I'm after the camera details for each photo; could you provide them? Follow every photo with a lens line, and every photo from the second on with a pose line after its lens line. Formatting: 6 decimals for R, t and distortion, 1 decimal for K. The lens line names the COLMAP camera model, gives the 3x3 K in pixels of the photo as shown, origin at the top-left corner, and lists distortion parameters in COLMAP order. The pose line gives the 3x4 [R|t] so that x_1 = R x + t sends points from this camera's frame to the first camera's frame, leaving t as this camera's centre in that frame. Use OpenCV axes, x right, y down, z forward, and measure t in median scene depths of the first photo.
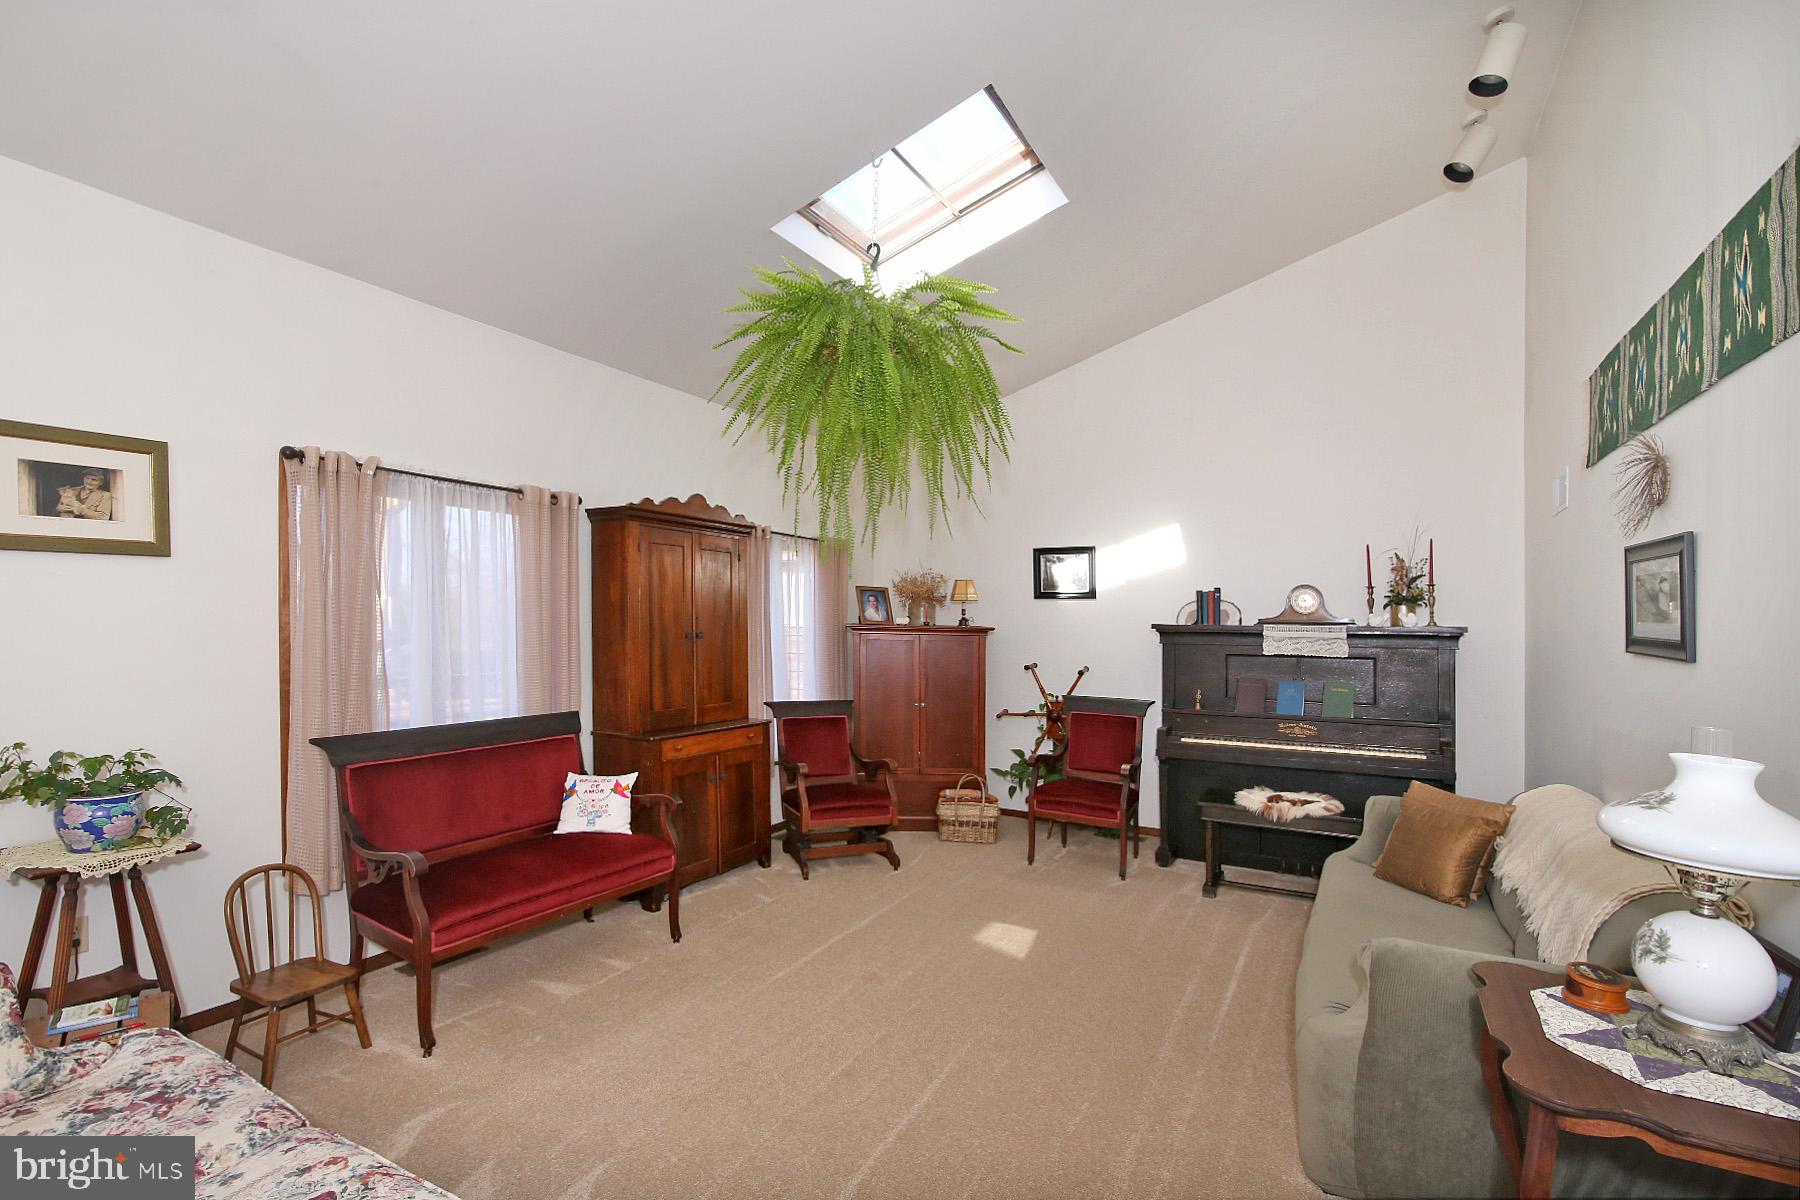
lens RADIAL K [[806.4, 0, 885.6], [0, 806.4, 608.8], [0, 0, 1]] dist [-0.008847, -0.001844]
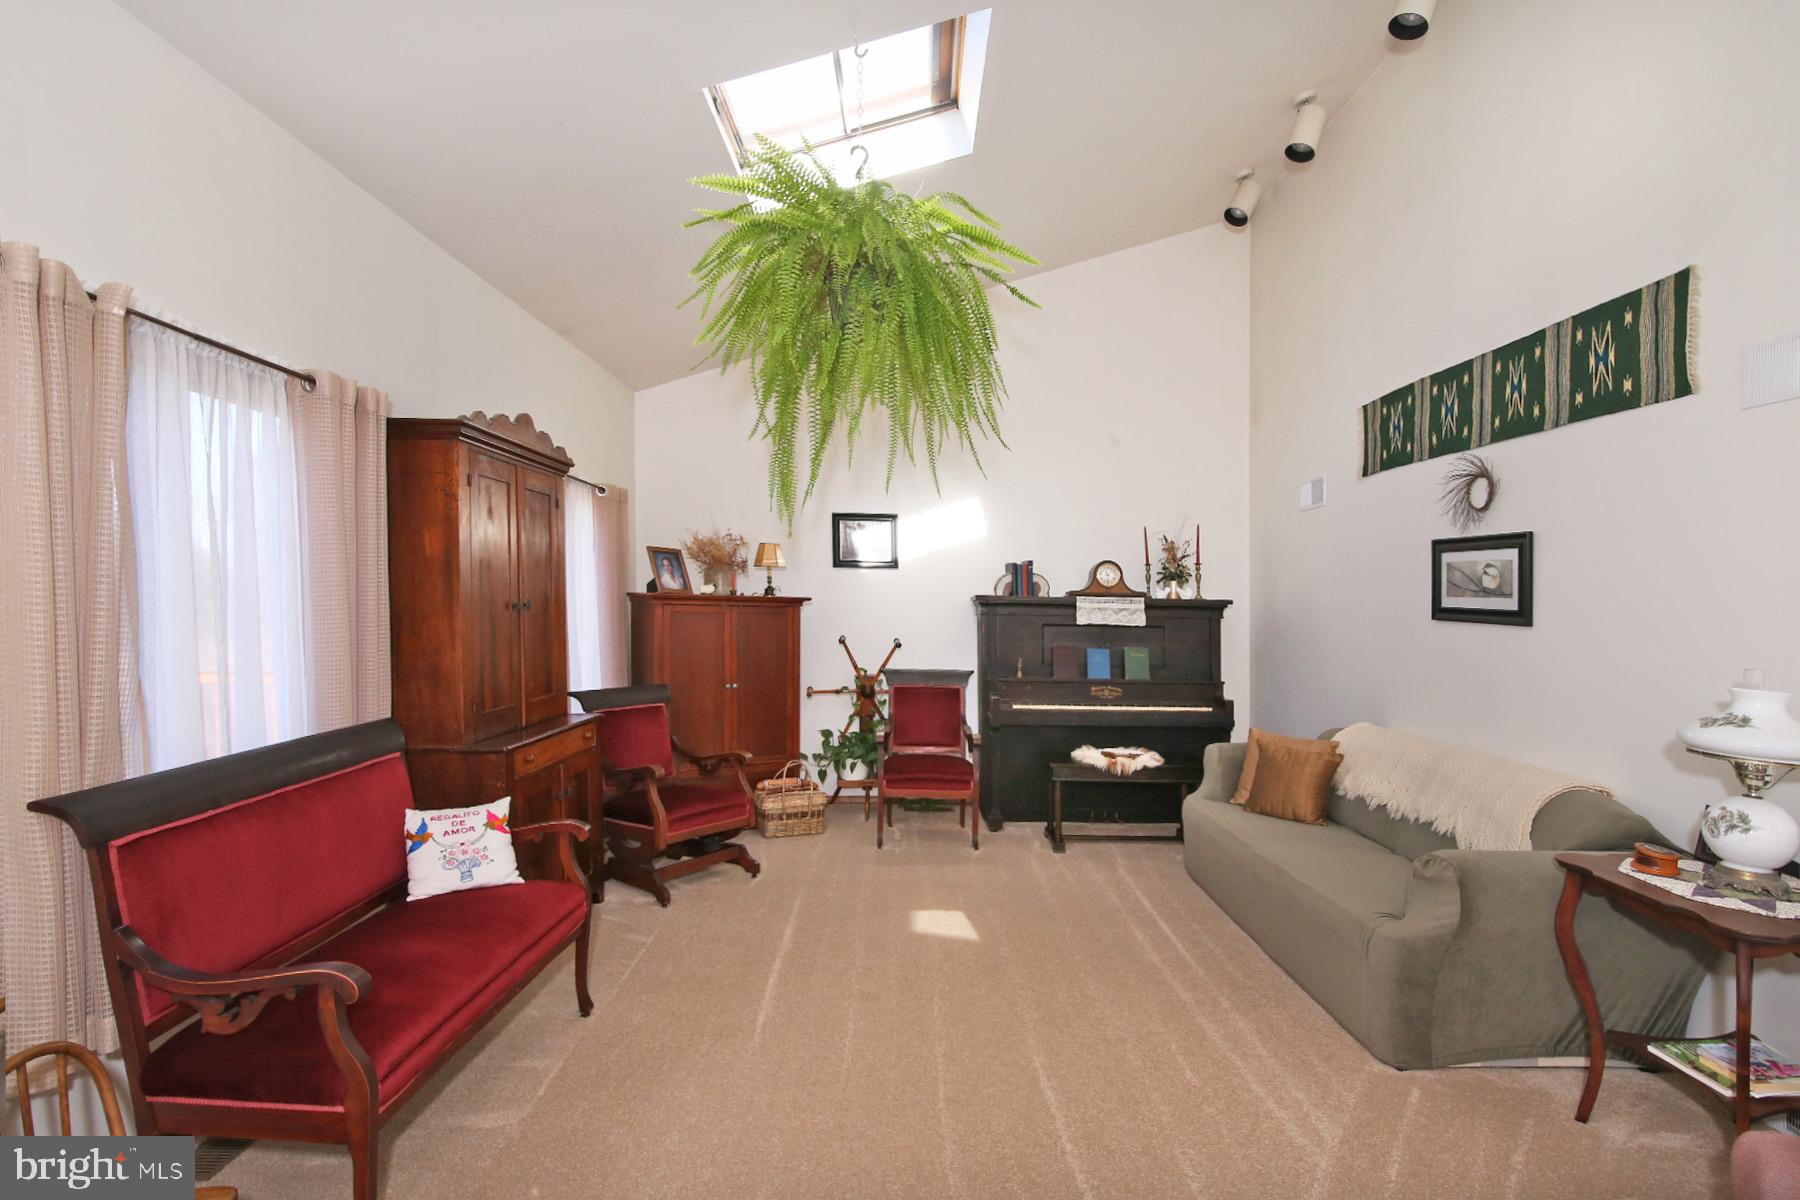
lens RADIAL K [[856.8, 0, 908.1], [0, 856.8, 611.1], [0, 0, 1]] dist [-0.012307, 0.004084]
pose [[0.853875, -0.002331, 0.520472, -0.335176], [-0.017299, 0.999310, 0.032856, 0.005608], [-0.520190, -0.037058, 0.853246, 0.145430]]
